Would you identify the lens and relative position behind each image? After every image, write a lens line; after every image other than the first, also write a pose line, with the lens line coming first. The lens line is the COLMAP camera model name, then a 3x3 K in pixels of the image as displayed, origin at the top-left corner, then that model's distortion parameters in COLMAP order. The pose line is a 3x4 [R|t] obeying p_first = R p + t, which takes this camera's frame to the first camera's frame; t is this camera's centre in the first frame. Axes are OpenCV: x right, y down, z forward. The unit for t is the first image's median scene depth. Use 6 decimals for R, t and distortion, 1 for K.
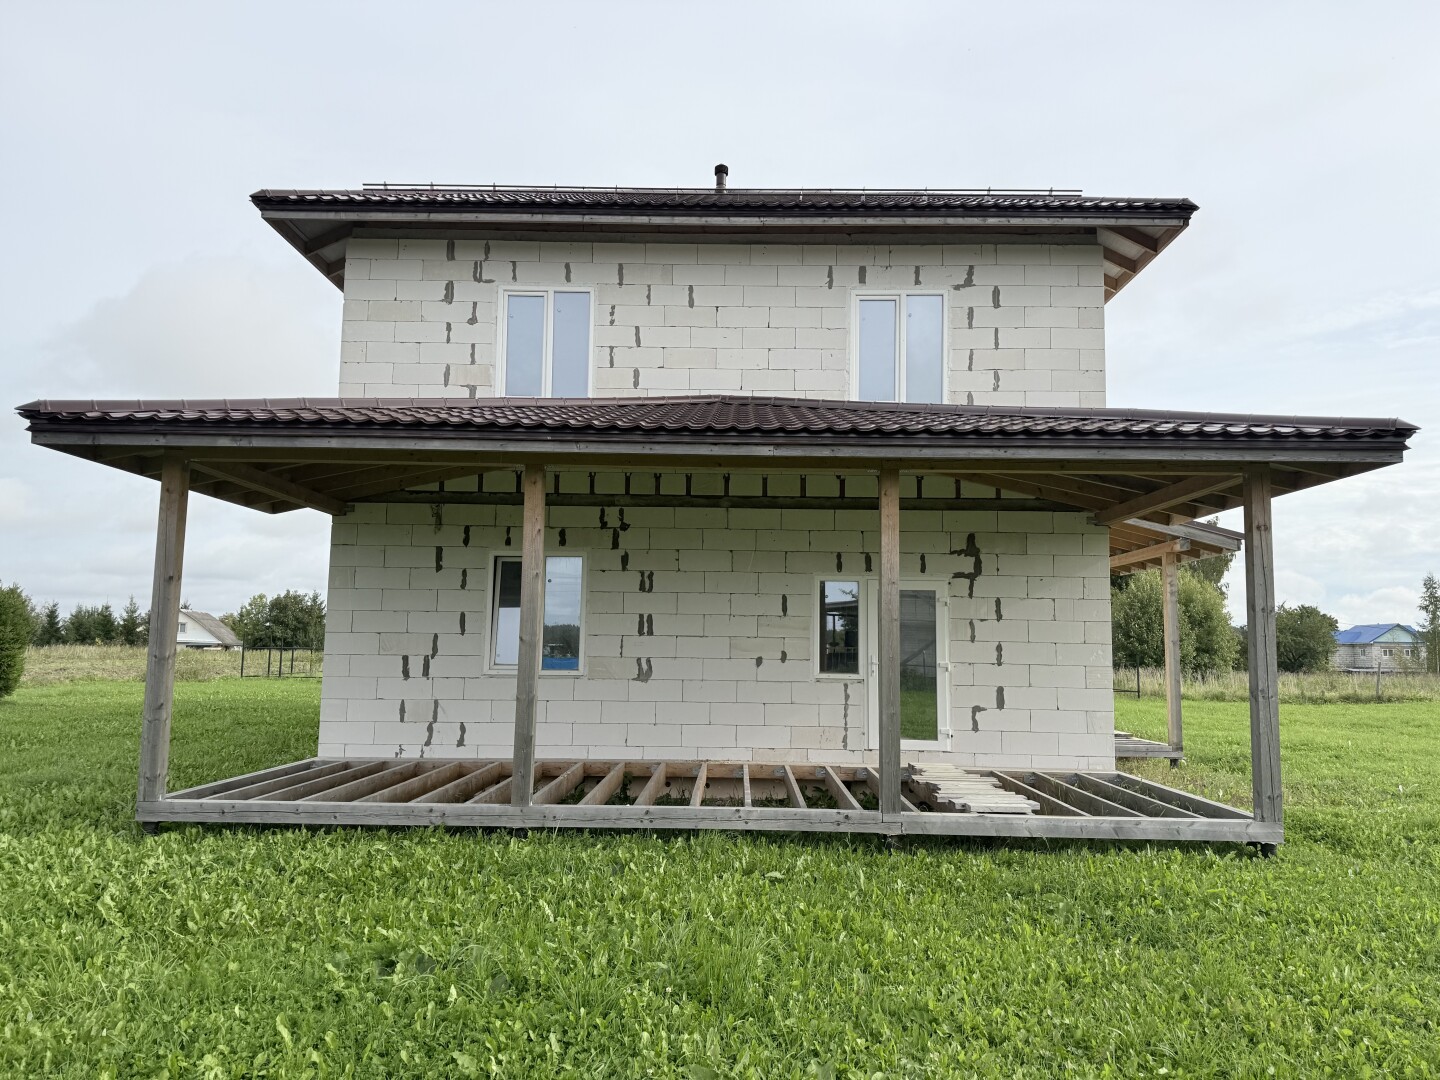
lens RADIAL K [[1013.6, 0, 718.4], [0, 1013.6, 546.0], [0, 0, 1]] dist [0.155256, -0.265081]
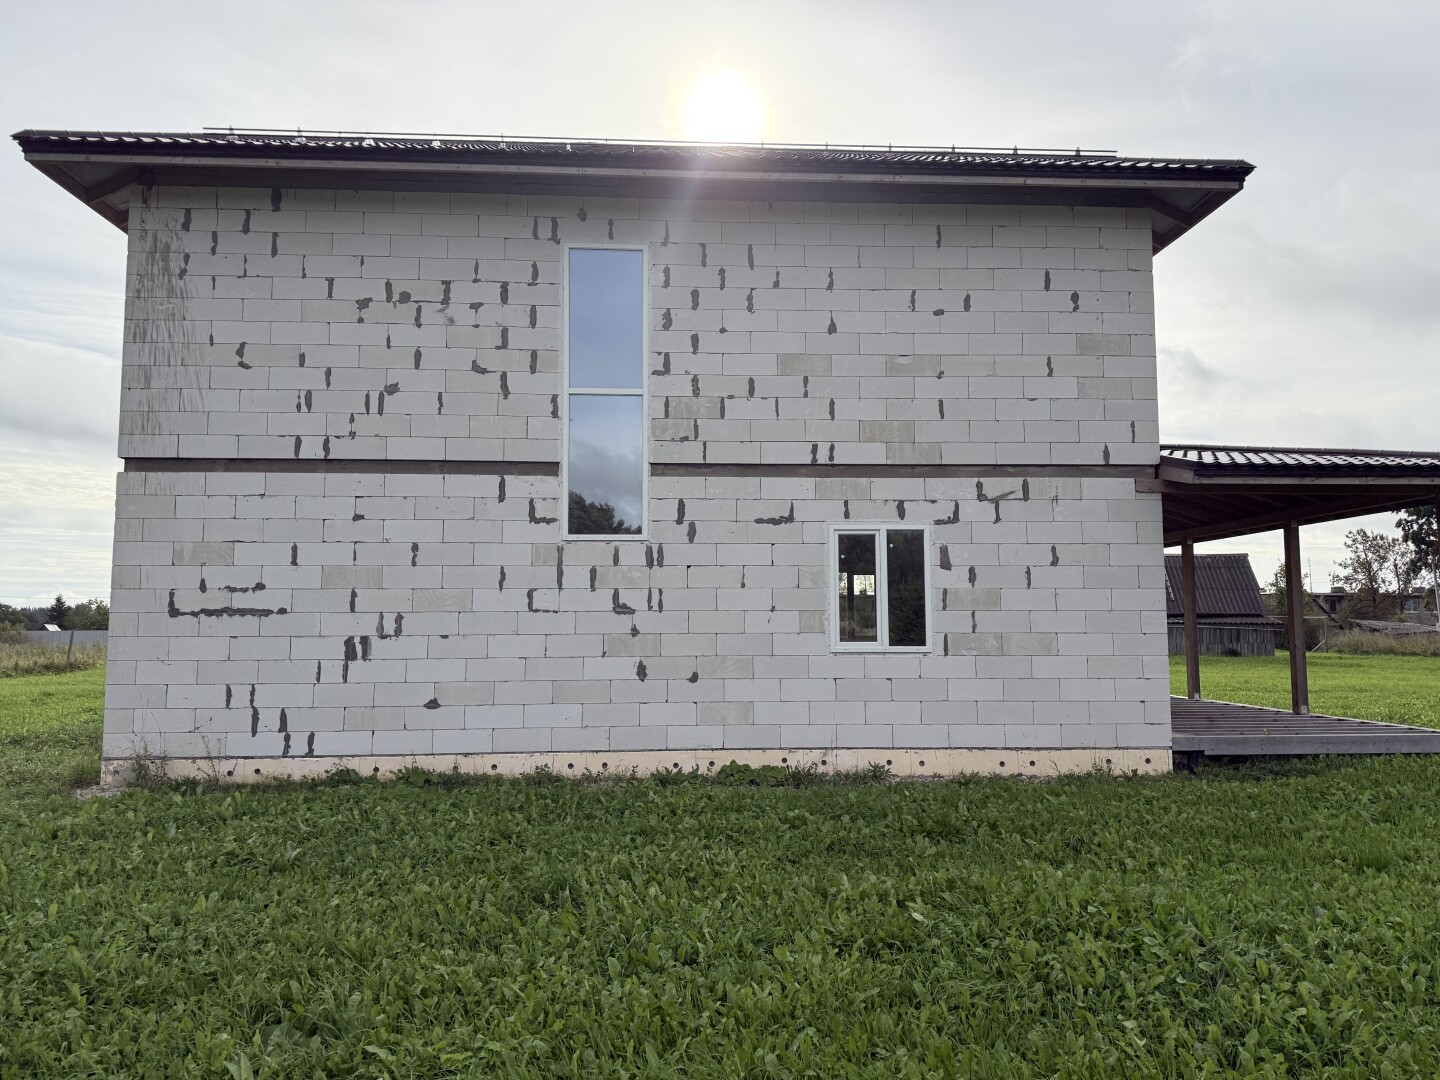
lens RADIAL K [[1013.6, 0, 718.4], [0, 1013.6, 546.0], [0, 0, 1]] dist [0.155256, -0.265081]
pose [[-0.083683, 0.068580, 0.994130, -1.248892], [-0.098066, 0.992220, -0.076703, 0.109617], [-0.991655, -0.103909, -0.076307, 1.203255]]
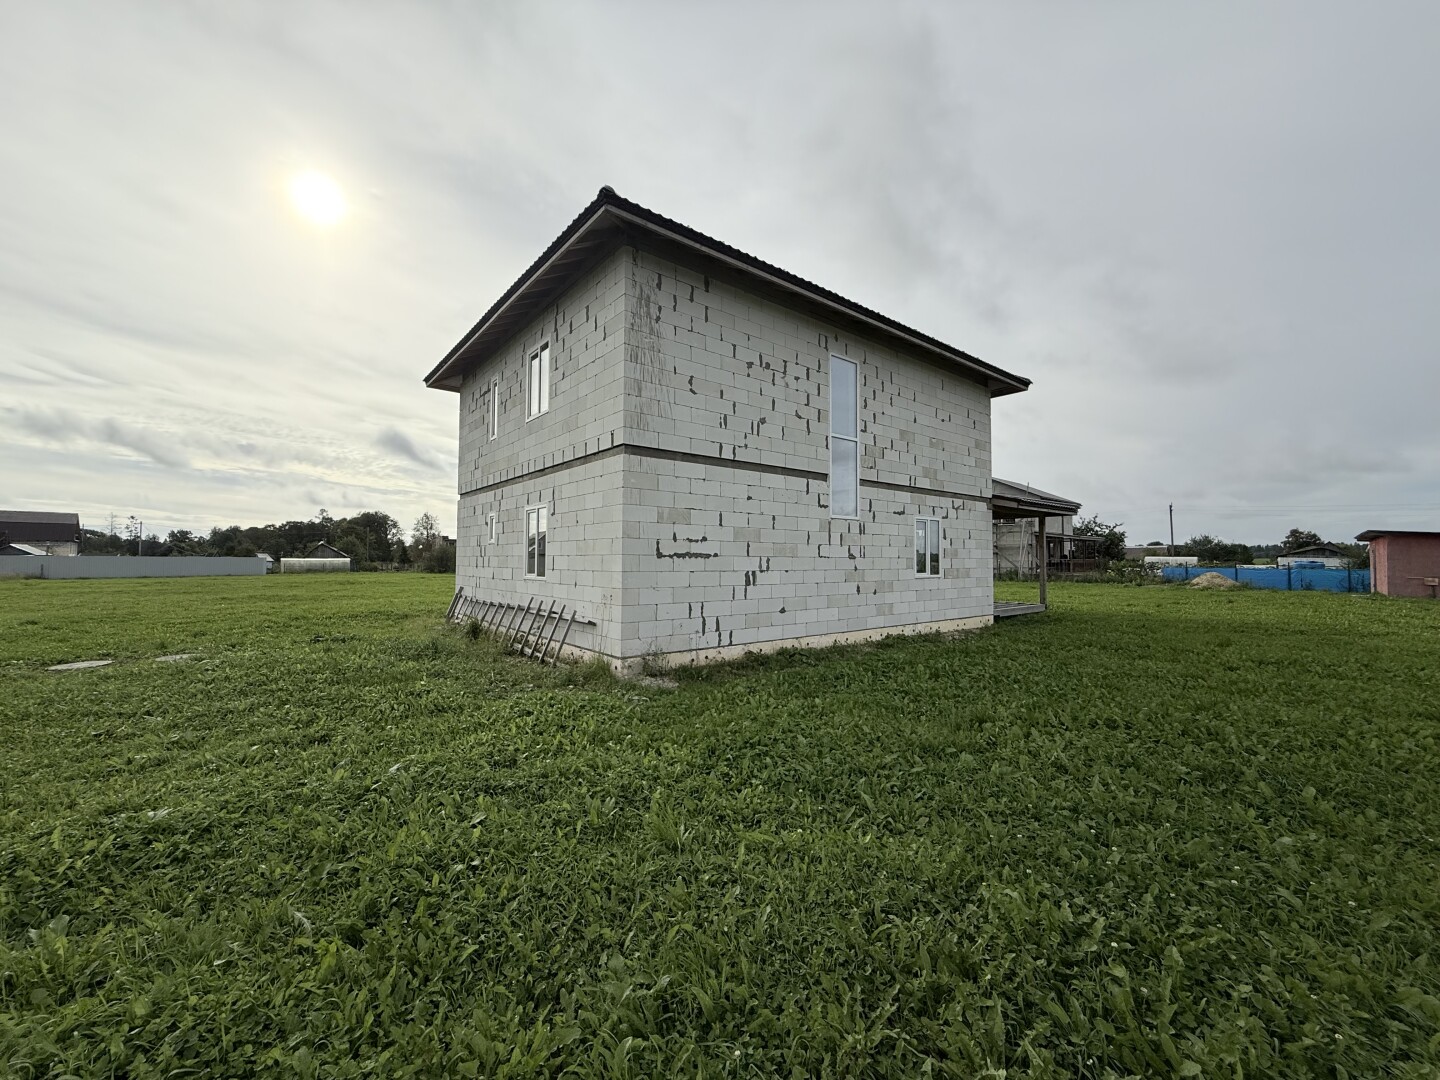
lens RADIAL K [[575.1, 0, 720.0], [0, 575.1, 540.0], [0, 0, 1]] dist [0.006917, -0.000003]
pose [[-0.648049, 0.007845, 0.761558, -0.993168], [-0.090839, 0.992012, -0.087519, 0.165584], [-0.756162, -0.125896, -0.642160, 1.826709]]
